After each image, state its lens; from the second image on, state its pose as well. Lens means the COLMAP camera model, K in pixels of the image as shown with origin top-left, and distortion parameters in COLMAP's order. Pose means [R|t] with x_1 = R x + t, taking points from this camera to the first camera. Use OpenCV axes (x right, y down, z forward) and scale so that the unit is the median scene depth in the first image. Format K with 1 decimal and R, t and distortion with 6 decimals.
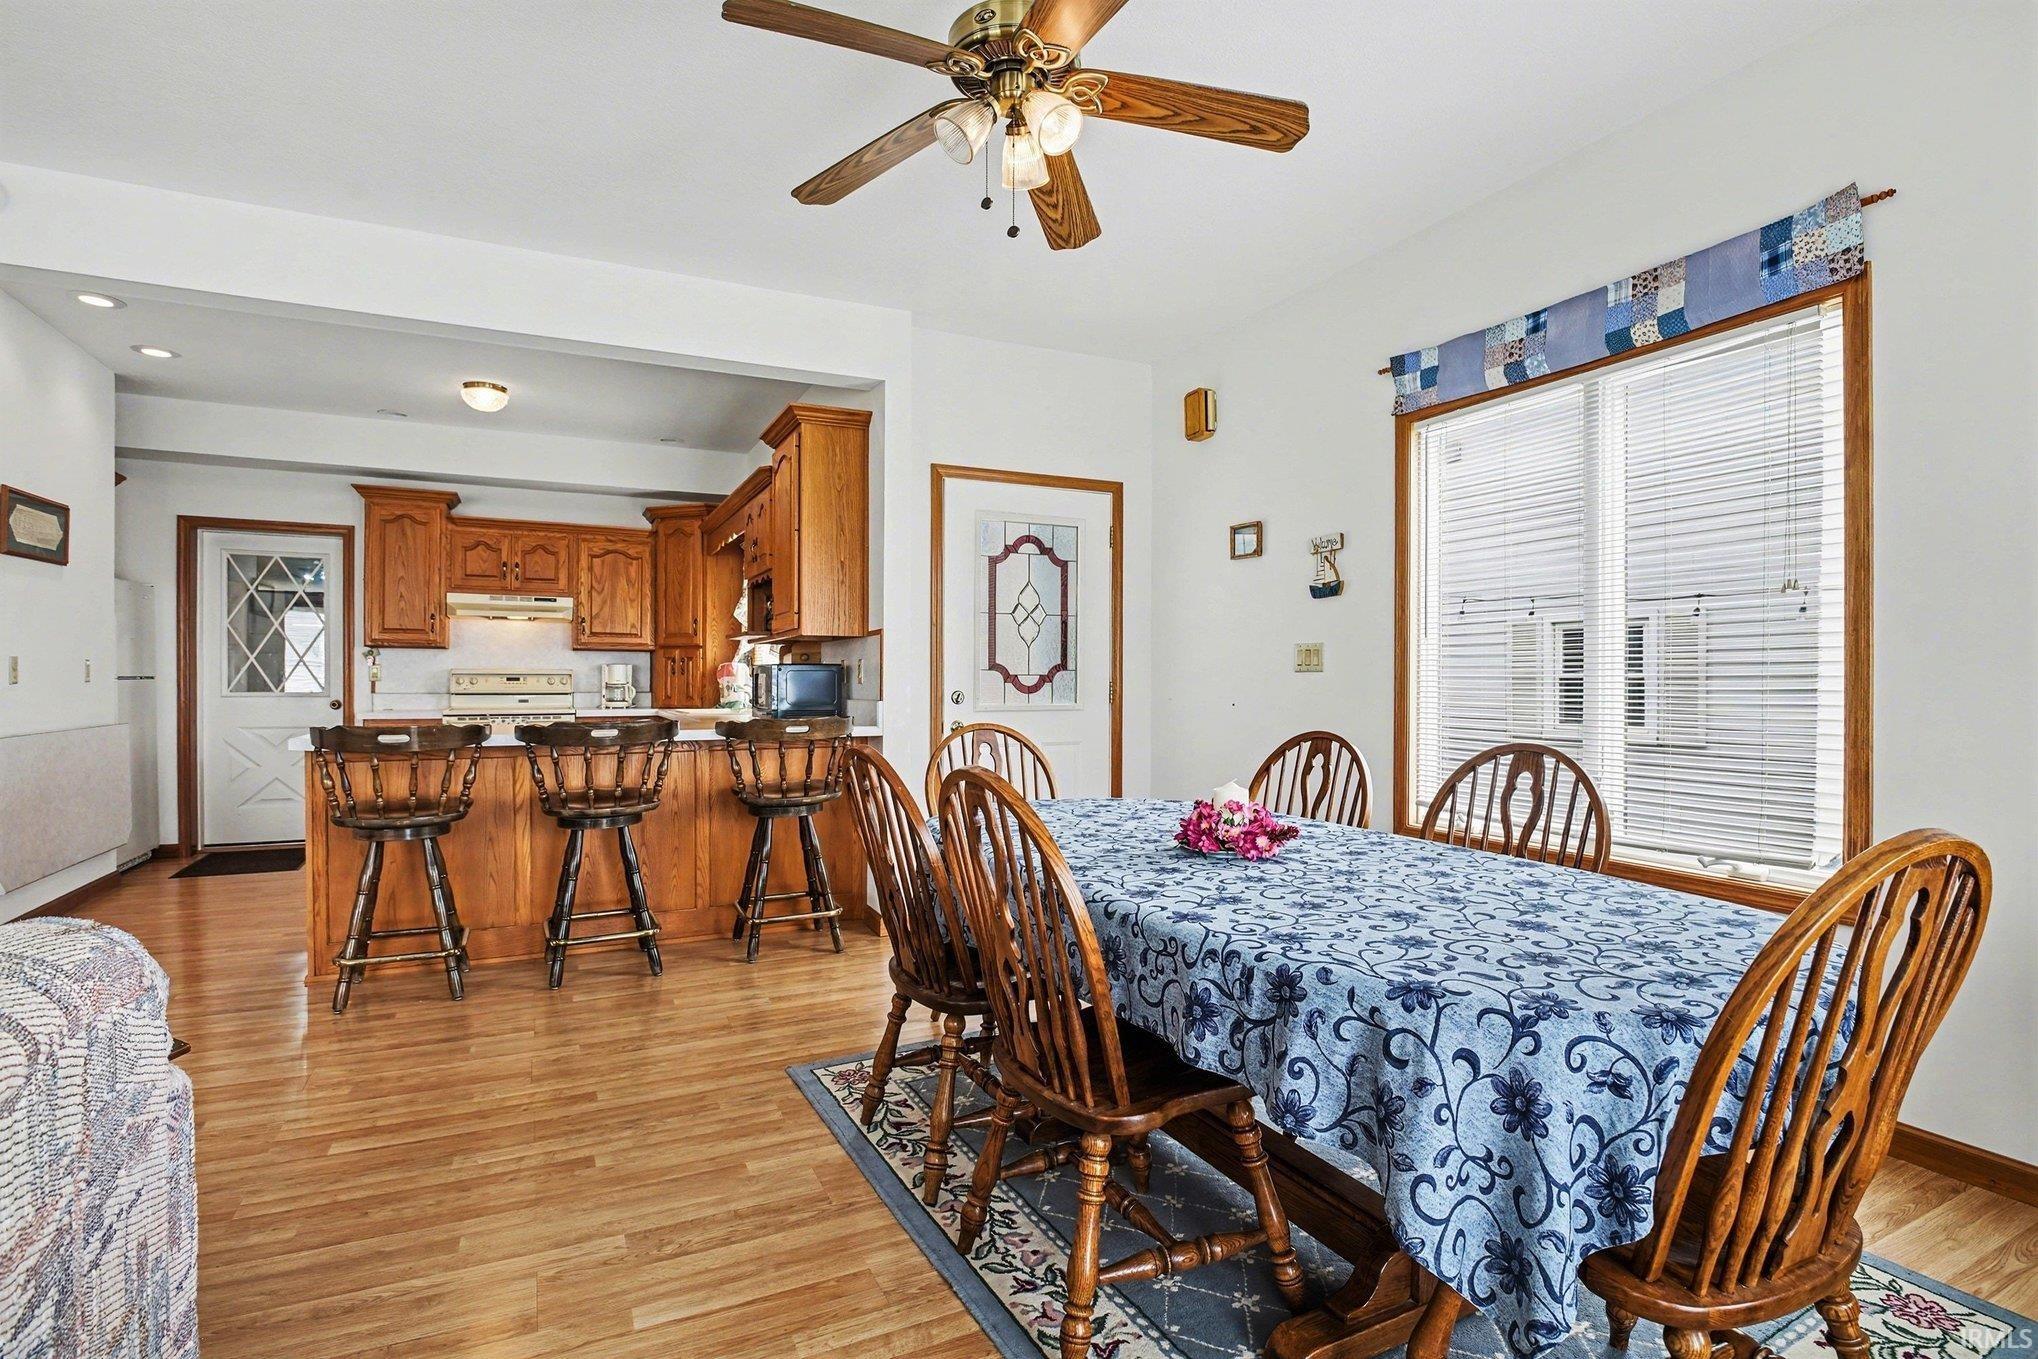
lens RADIAL K [[991.7, 0, 1059.7], [0, 991.7, 678.2], [0, 0, 1]] dist [-0.022335, -0.002760]
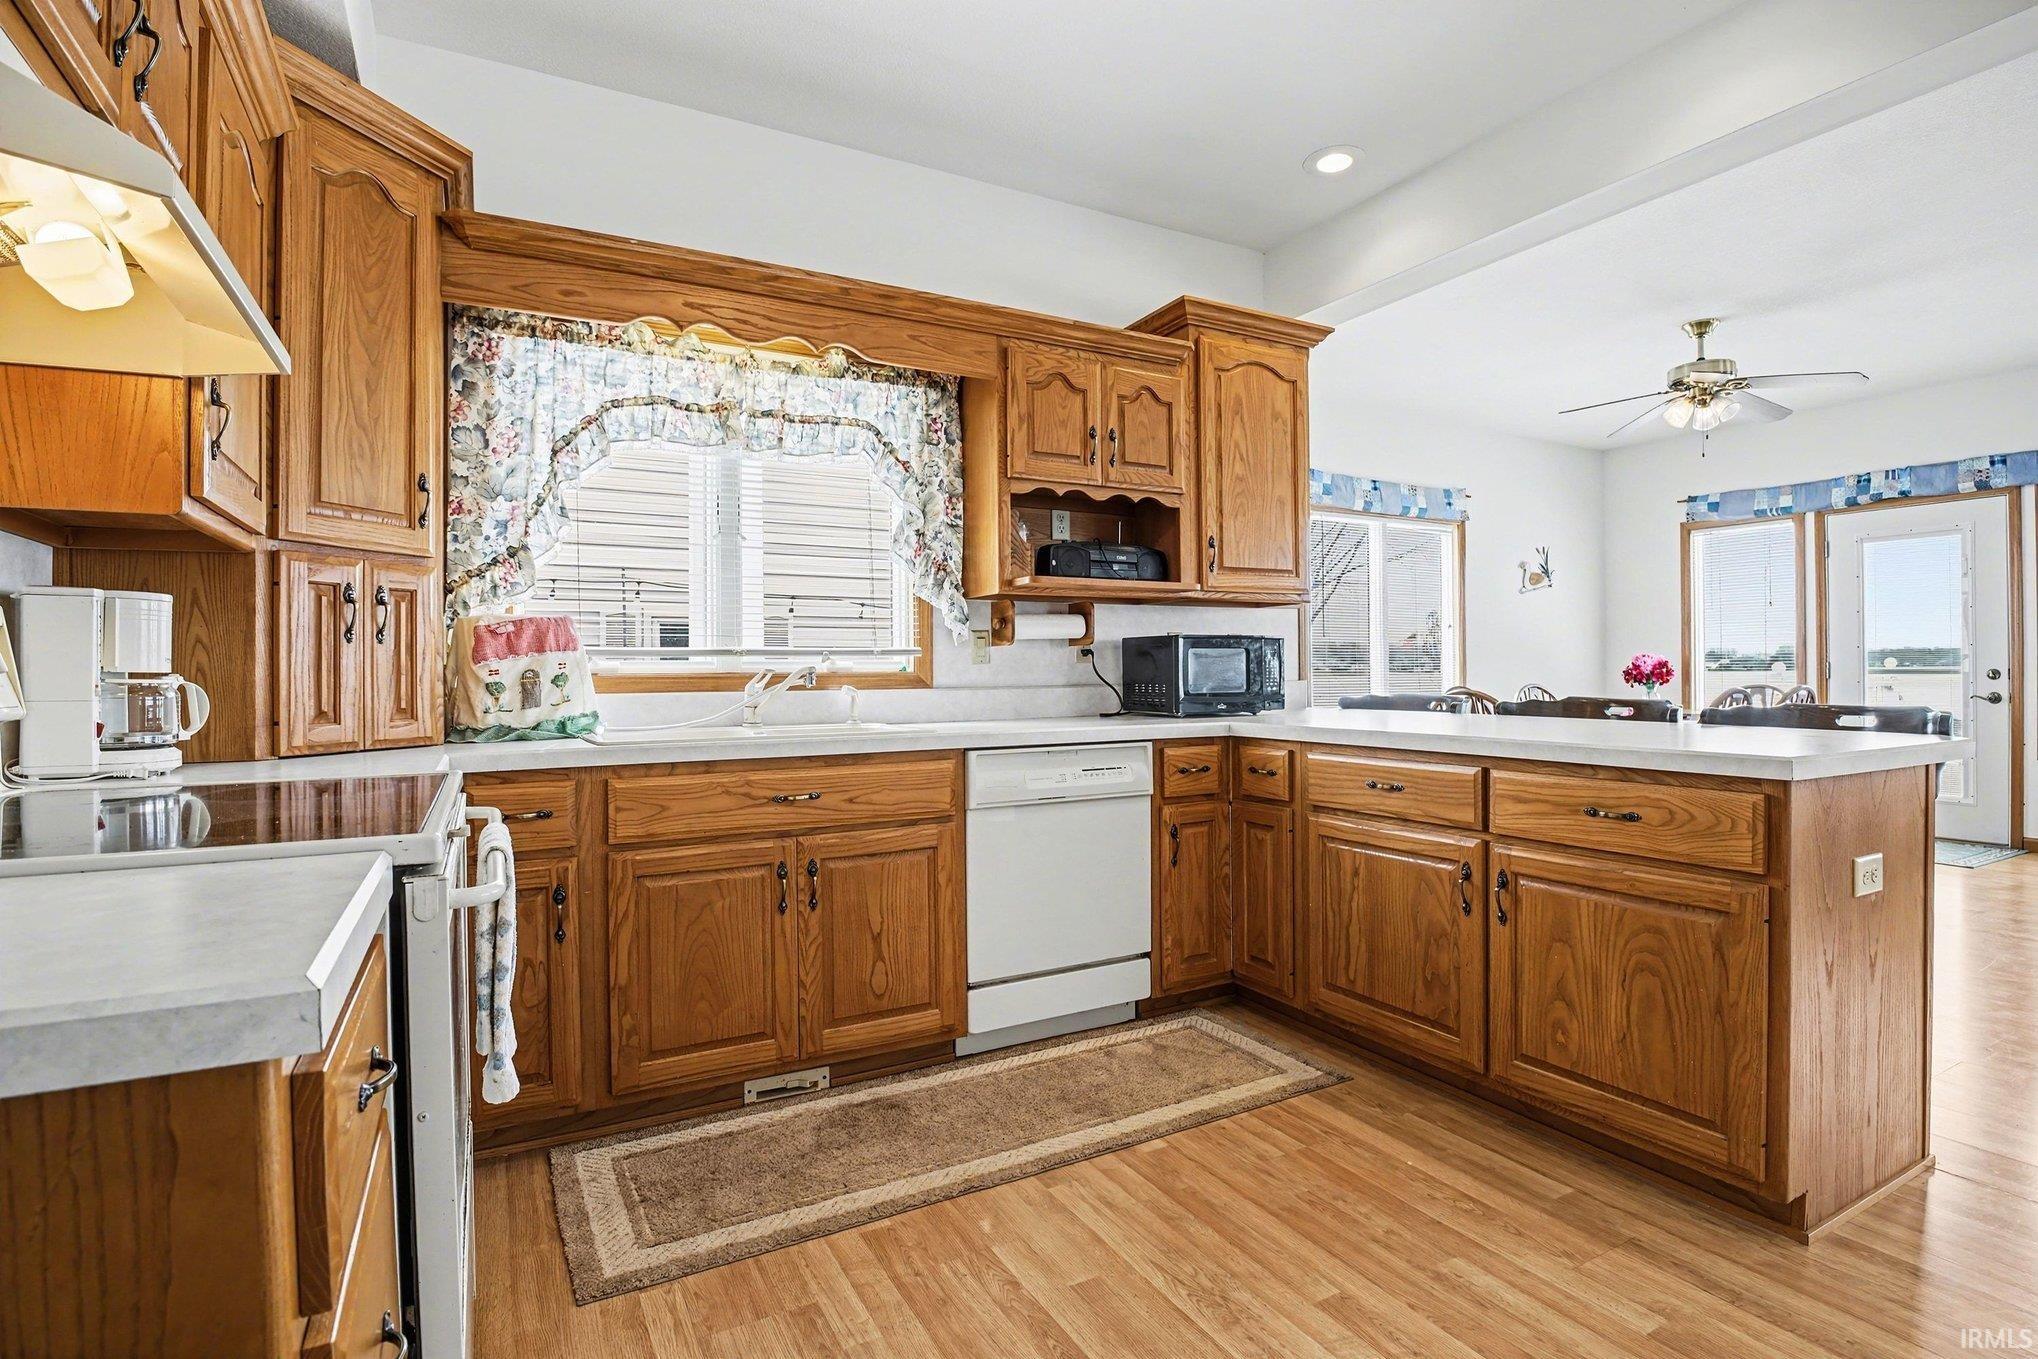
lens RADIAL K [[991.7, 0, 1049.4], [0, 991.7, 653.3], [0, 0, 1]] dist [-0.022335, -0.002760]
pose [[-0.033771, 0.019683, 0.999236, -0.761575], [0.009956, 0.999763, -0.019357, 0.009661], [-0.999380, 0.009295, -0.033959, 0.865949]]
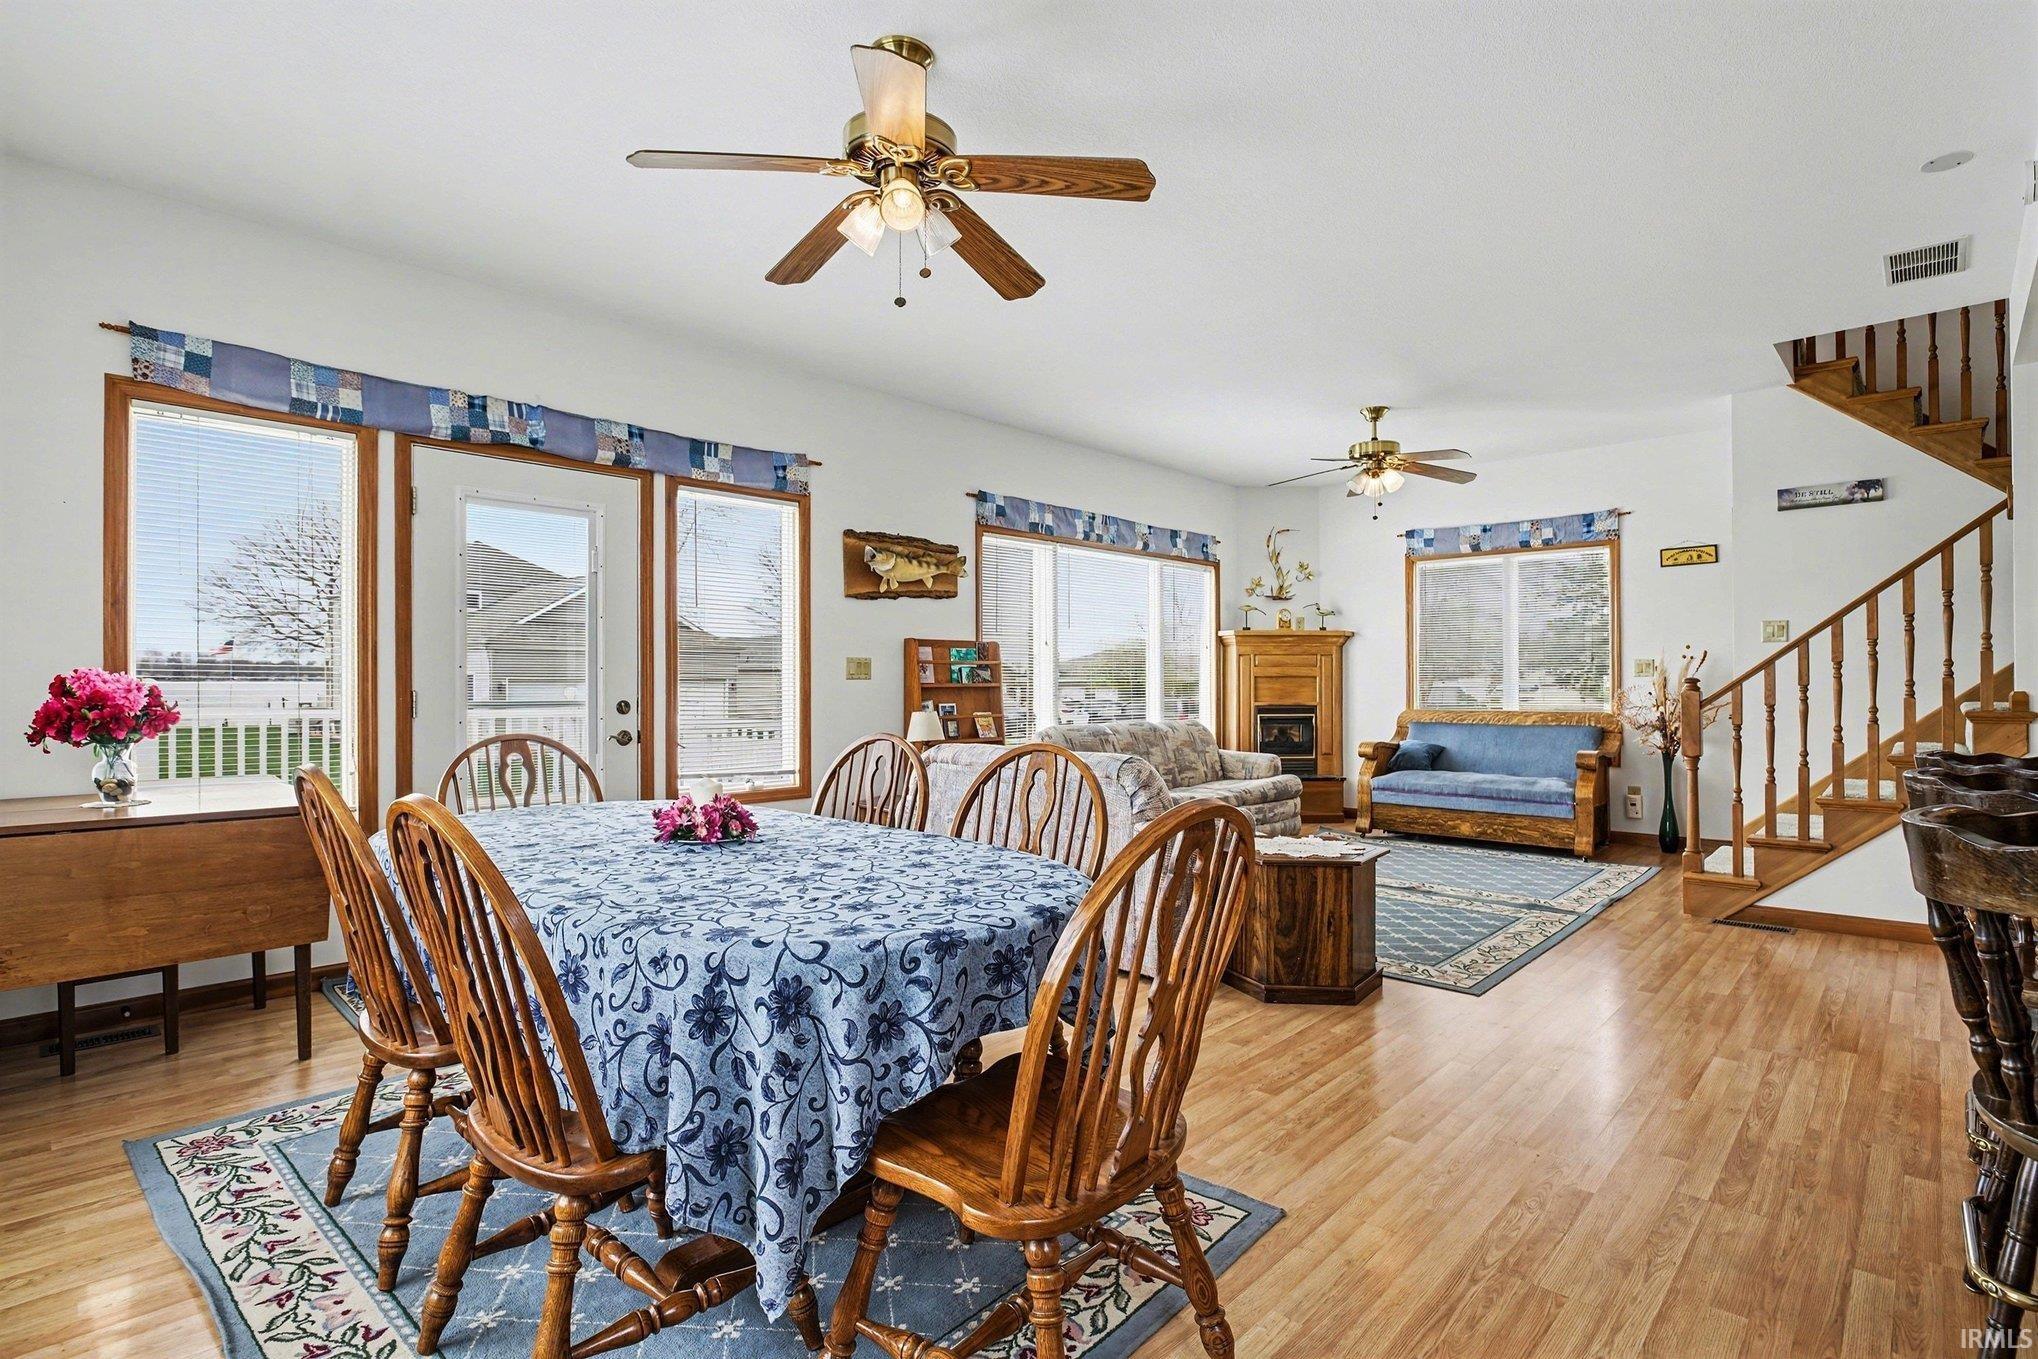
lens RADIAL K [[991.7, 0, 1031.0], [0, 991.7, 683.1], [0, 0, 1]] dist [-0.022335, -0.002760]
pose [[-0.940830, 0.000085, -0.338878, 0.061613], [-0.001586, 0.999988, 0.004652, -0.000451], [0.338875, 0.004914, -0.940819, 0.727059]]
